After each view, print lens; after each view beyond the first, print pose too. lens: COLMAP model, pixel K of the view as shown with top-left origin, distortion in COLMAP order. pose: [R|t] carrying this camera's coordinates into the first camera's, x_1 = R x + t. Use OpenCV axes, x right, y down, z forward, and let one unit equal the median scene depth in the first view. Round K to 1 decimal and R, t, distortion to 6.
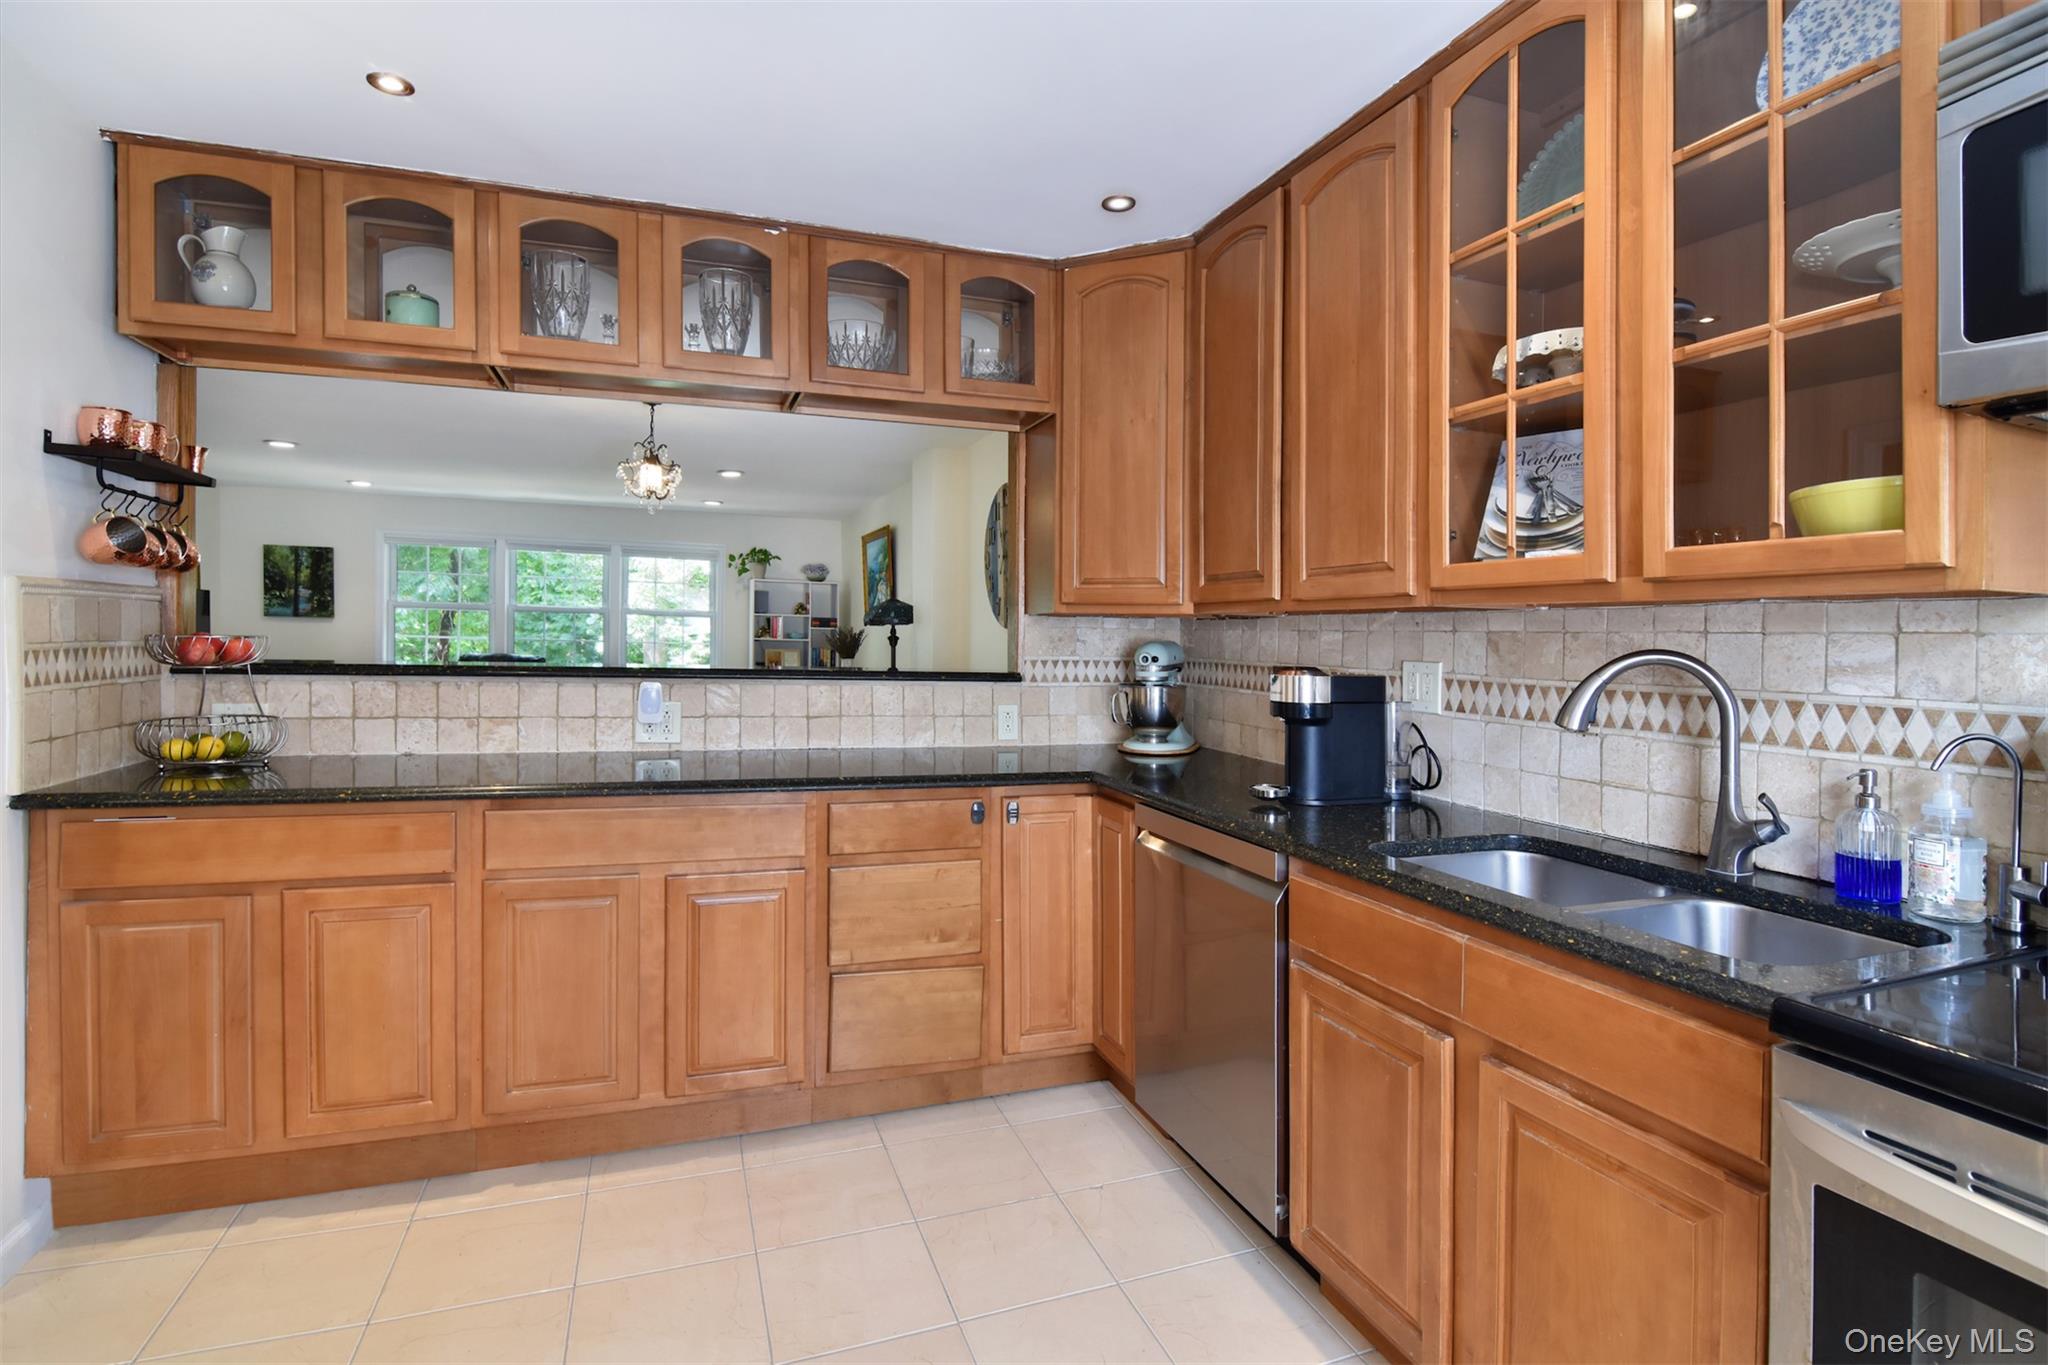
lens RADIAL K [[1005.6, 0, 966.4], [0, 1005.6, 643.7], [0, 0, 1]] dist [0.001614, -0.013667]
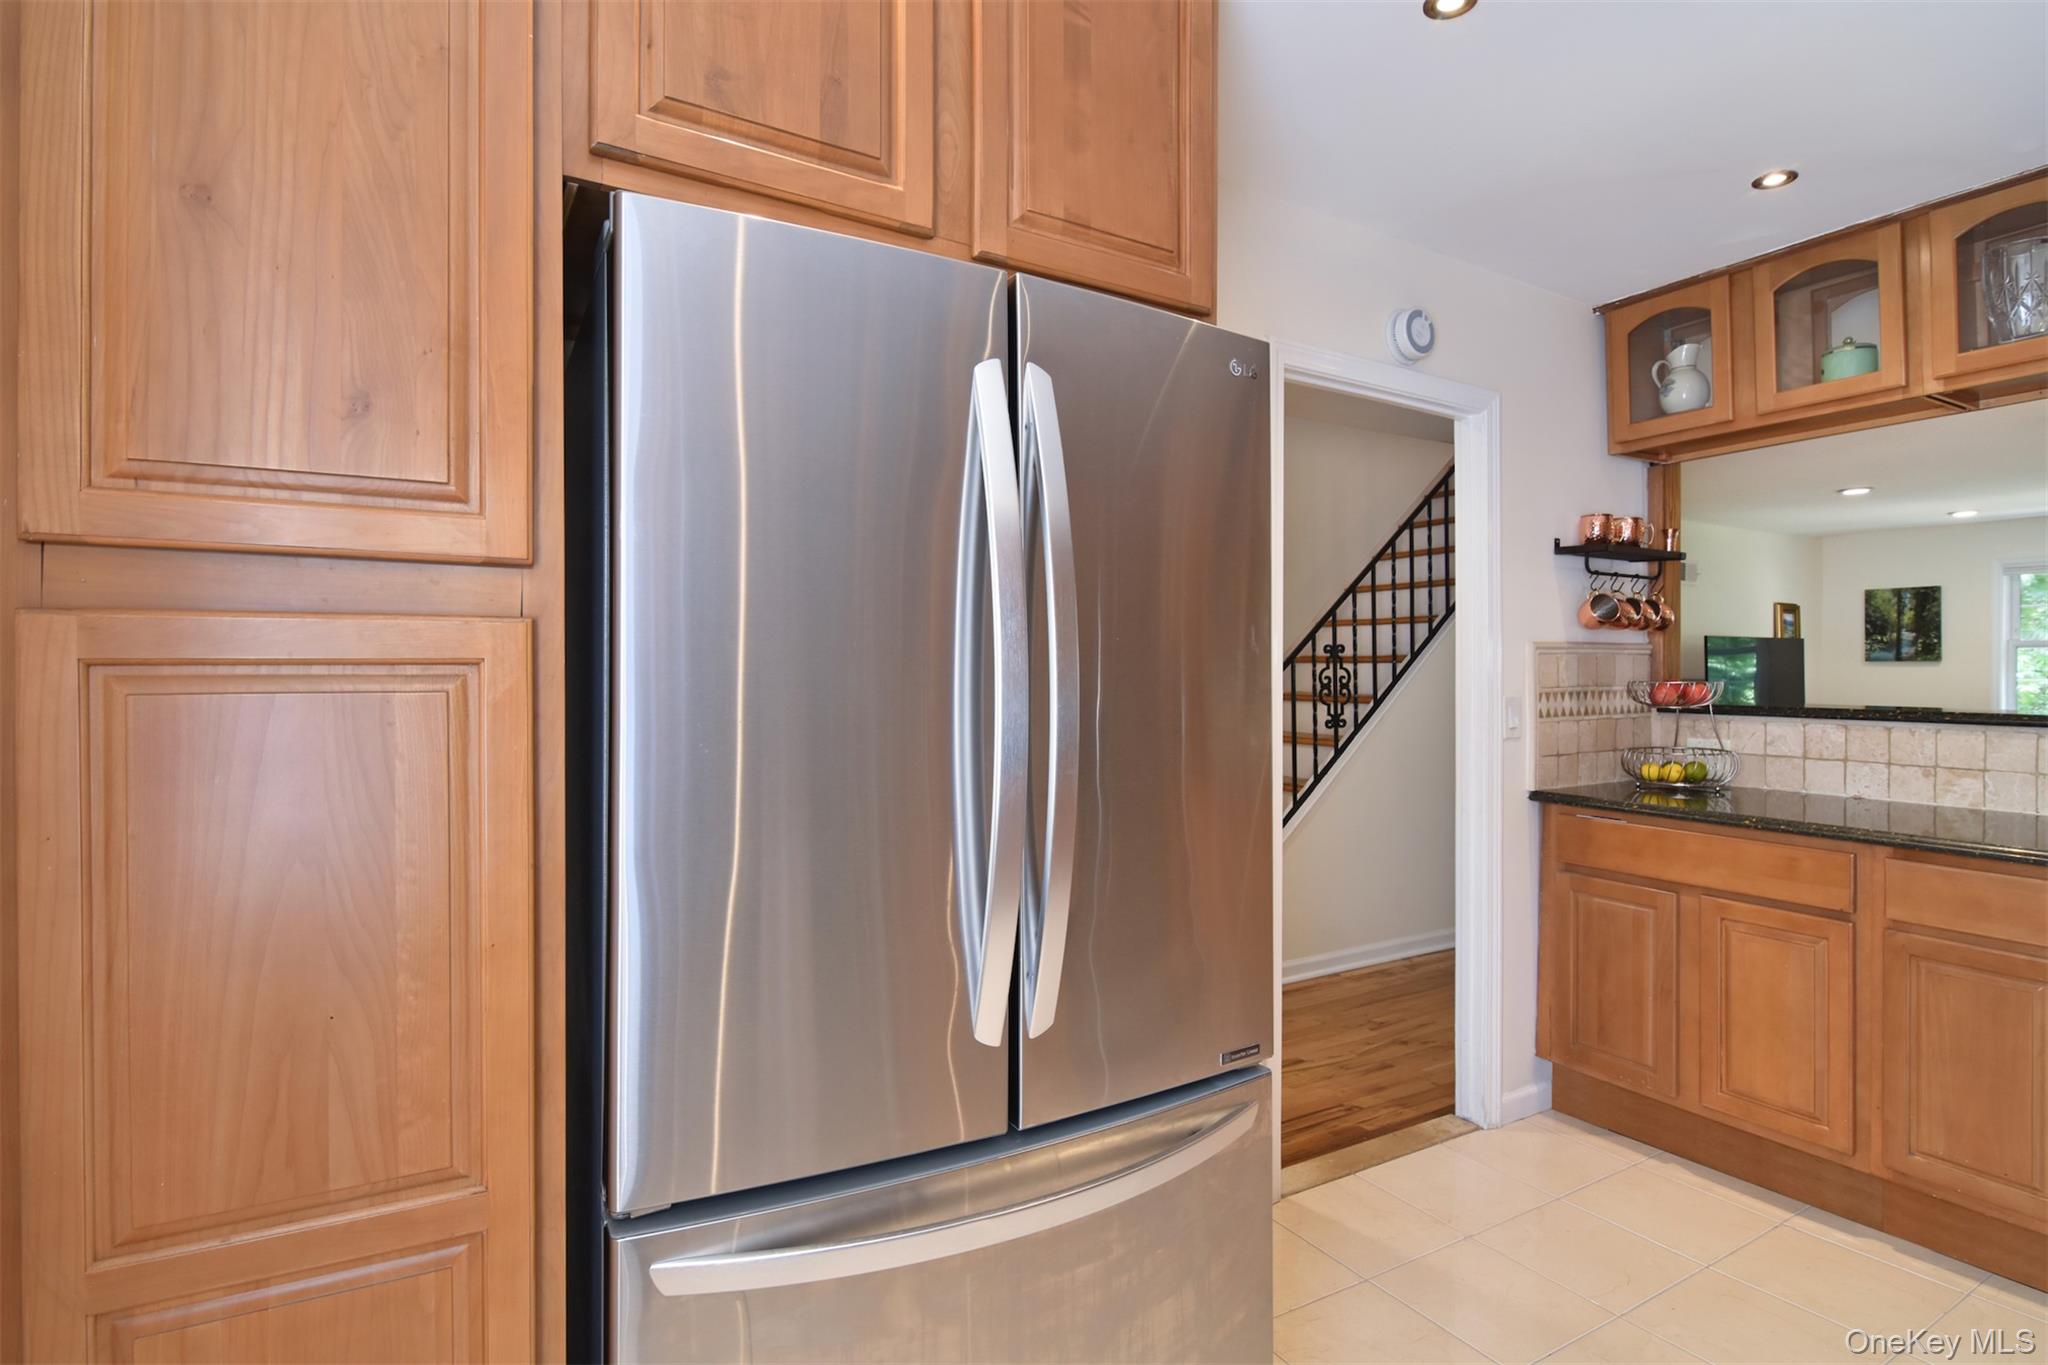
lens RADIAL K [[997.2, 0, 1013.9], [0, 997.2, 681.1], [0, 0, 1]] dist [-0.005844, -0.014032]
pose [[0.169272, -0.006819, -0.985546, 0.323557], [-0.001264, 0.999974, -0.007135, 0.000905], [0.985568, 0.002453, 0.169259, -0.005750]]
